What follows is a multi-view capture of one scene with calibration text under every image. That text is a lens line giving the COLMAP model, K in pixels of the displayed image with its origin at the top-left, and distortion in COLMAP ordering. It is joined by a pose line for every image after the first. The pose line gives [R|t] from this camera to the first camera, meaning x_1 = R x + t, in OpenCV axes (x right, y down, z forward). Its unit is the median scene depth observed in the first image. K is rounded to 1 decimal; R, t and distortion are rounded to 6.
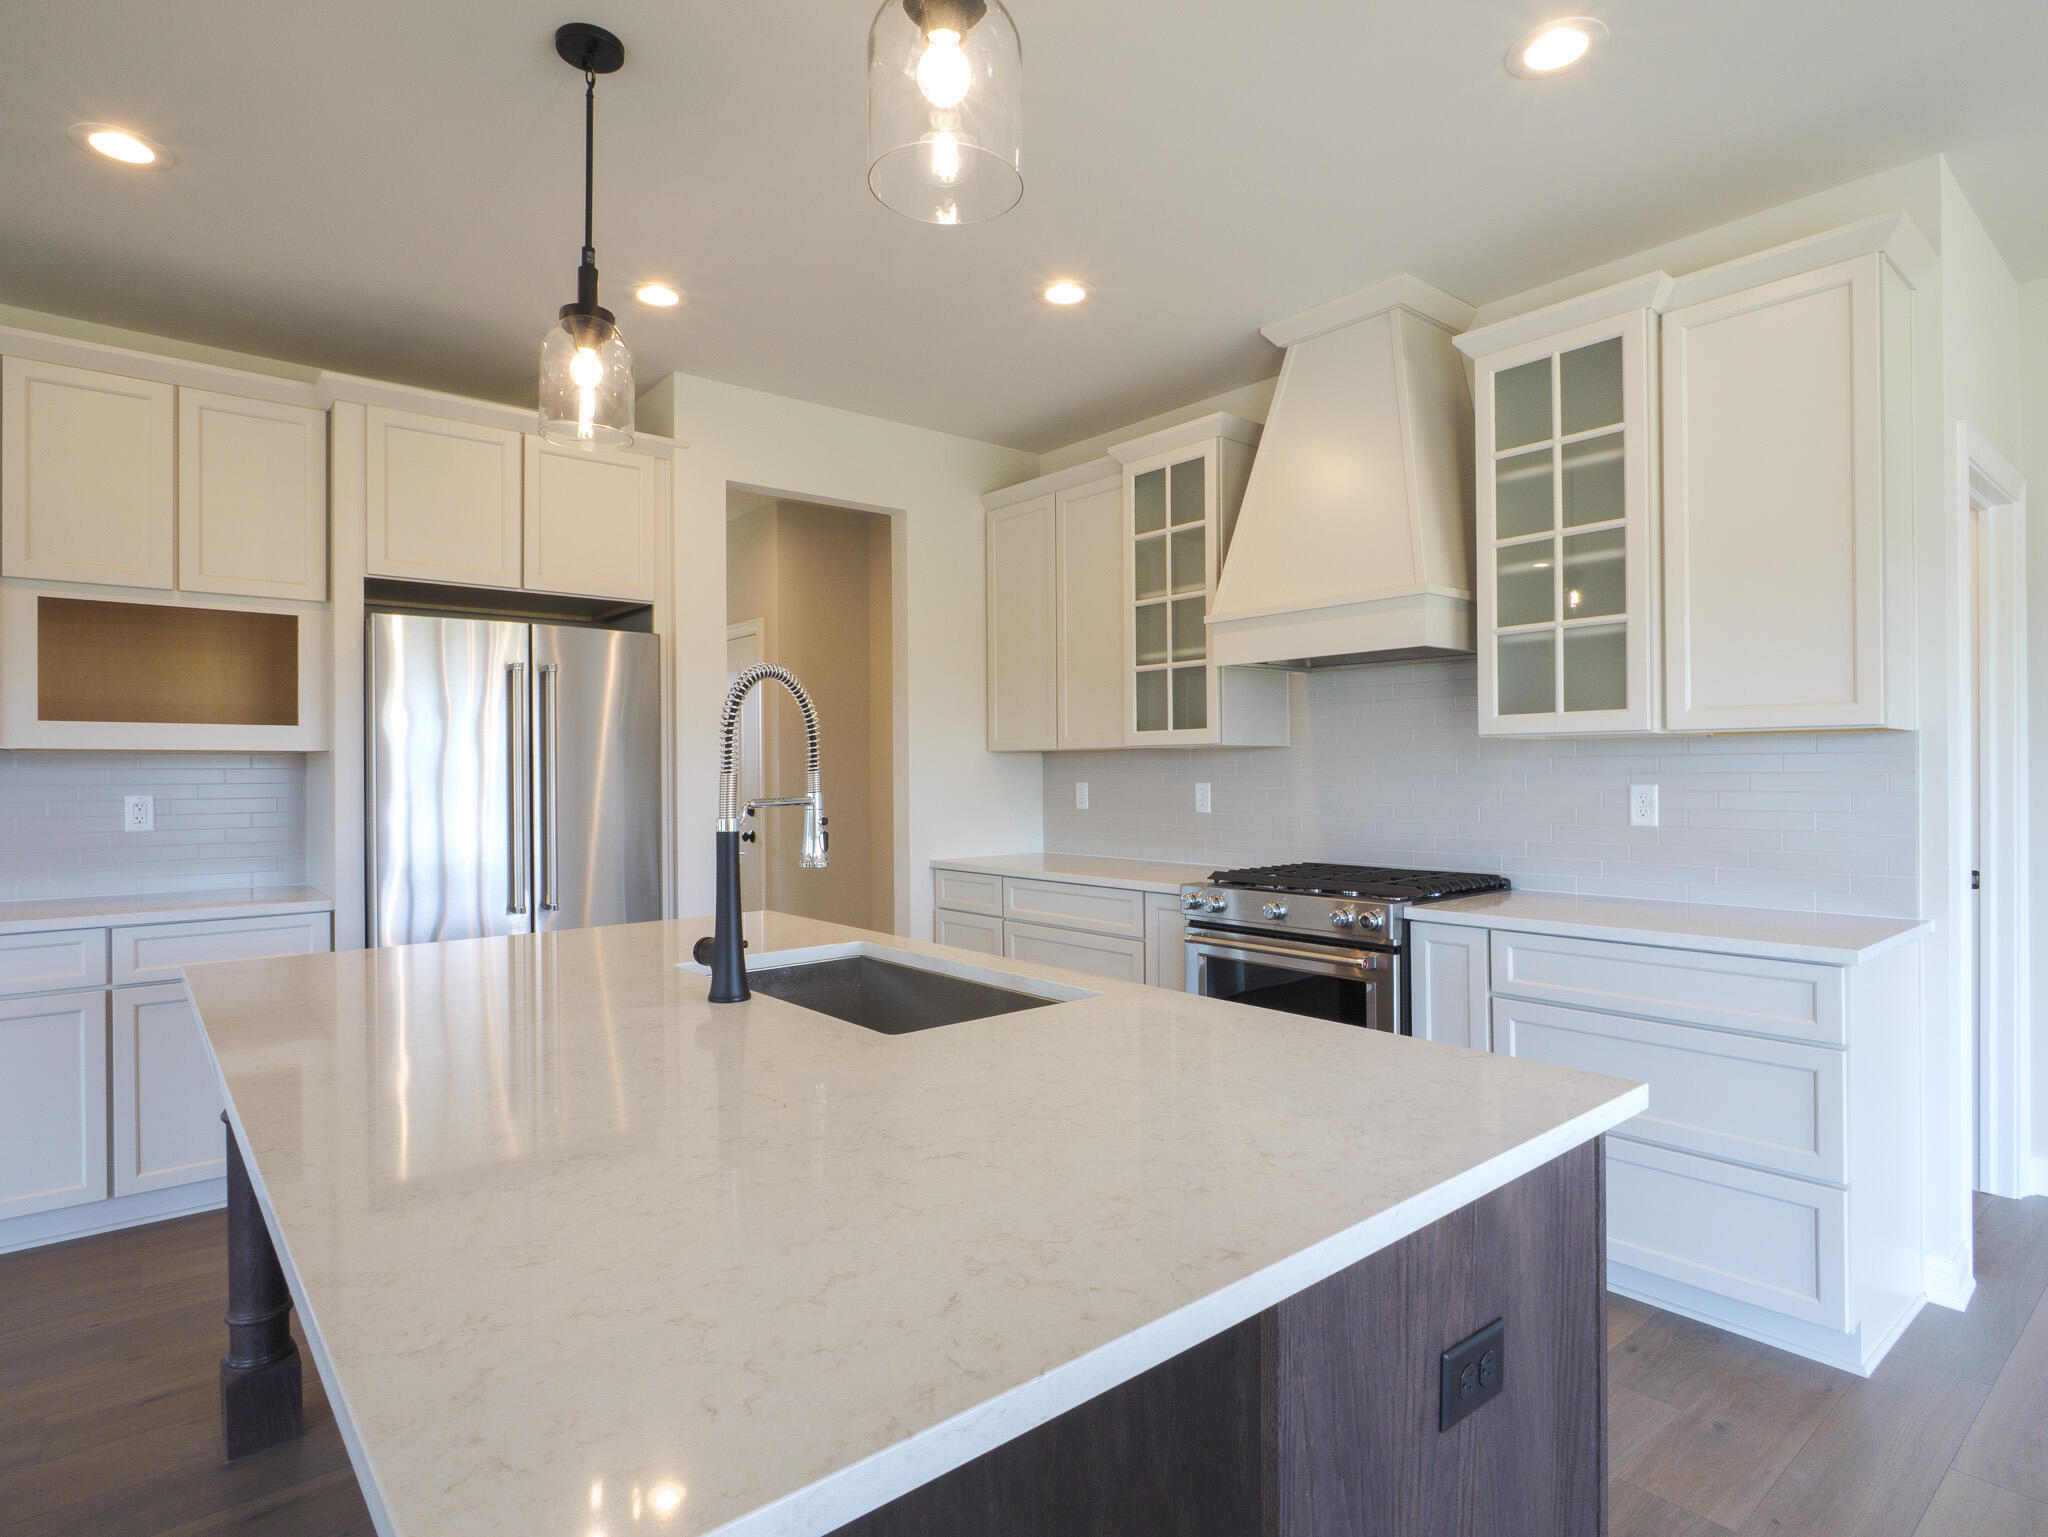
lens RADIAL K [[1108.7, 0, 1022.3], [0, 1108.7, 769.8], [0, 0, 1]] dist [-0.003016, -0.000485]
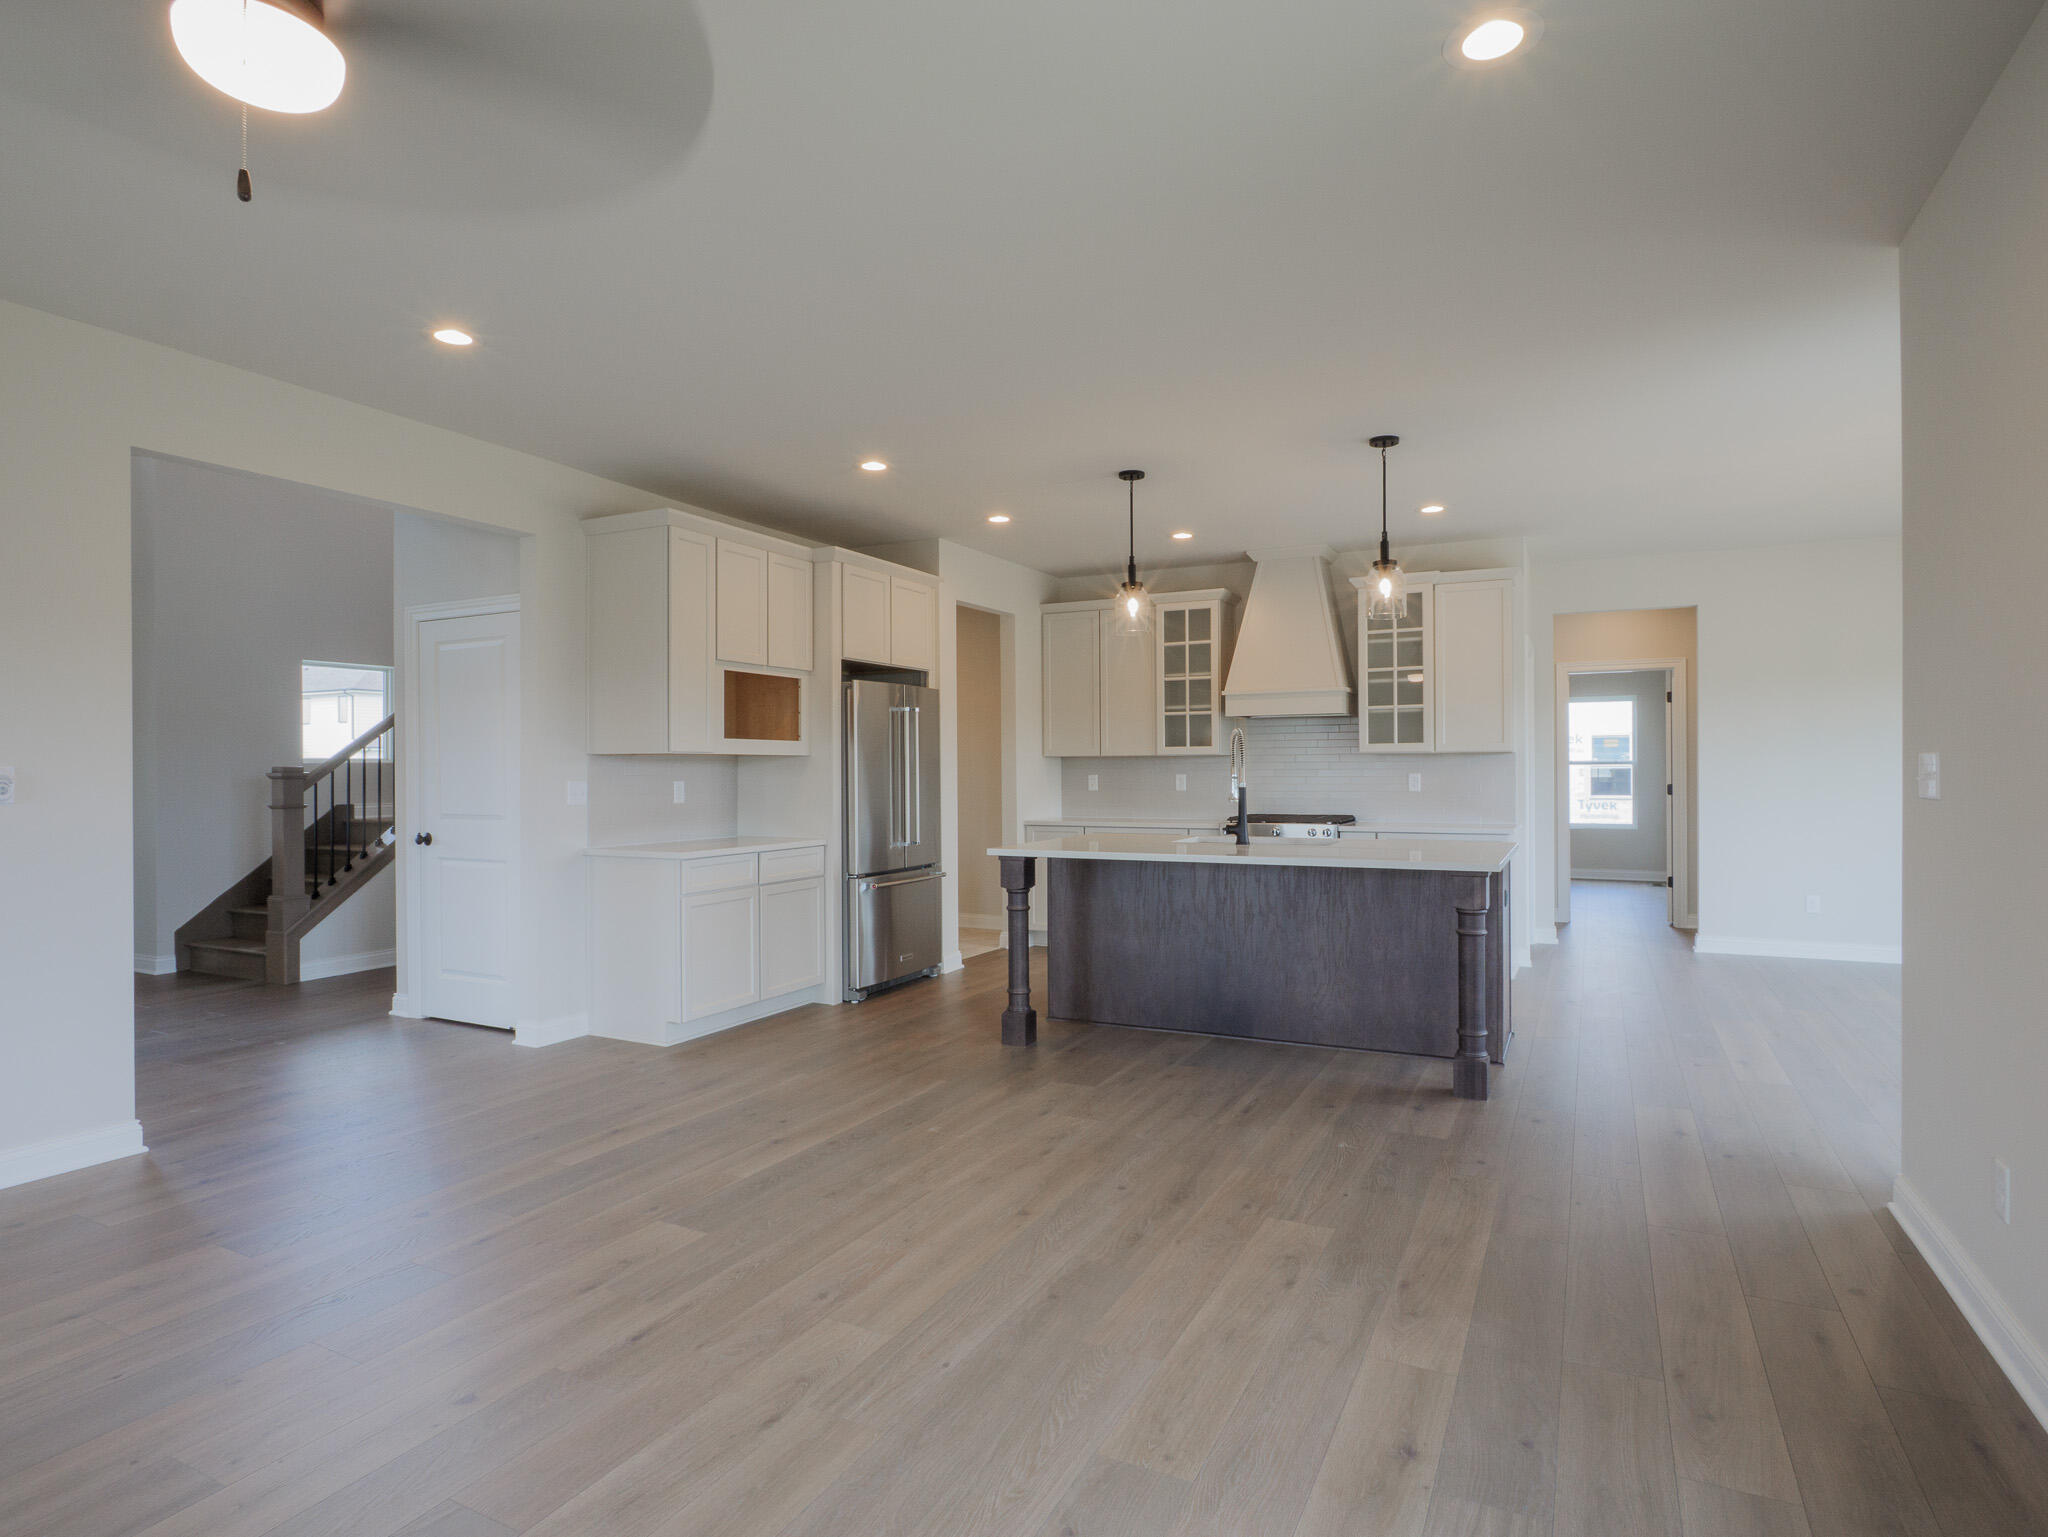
lens RADIAL K [[1108.7, 0, 1034.7], [0, 1108.7, 769.6], [0, 0, 1]] dist [-0.003016, -0.000485]
pose [[0.918368, 0.000460, 0.395726, -0.944044], [0.000189, 0.999999, -0.001601, 0.007396], [-0.395726, 0.001545, 0.918367, -0.715284]]
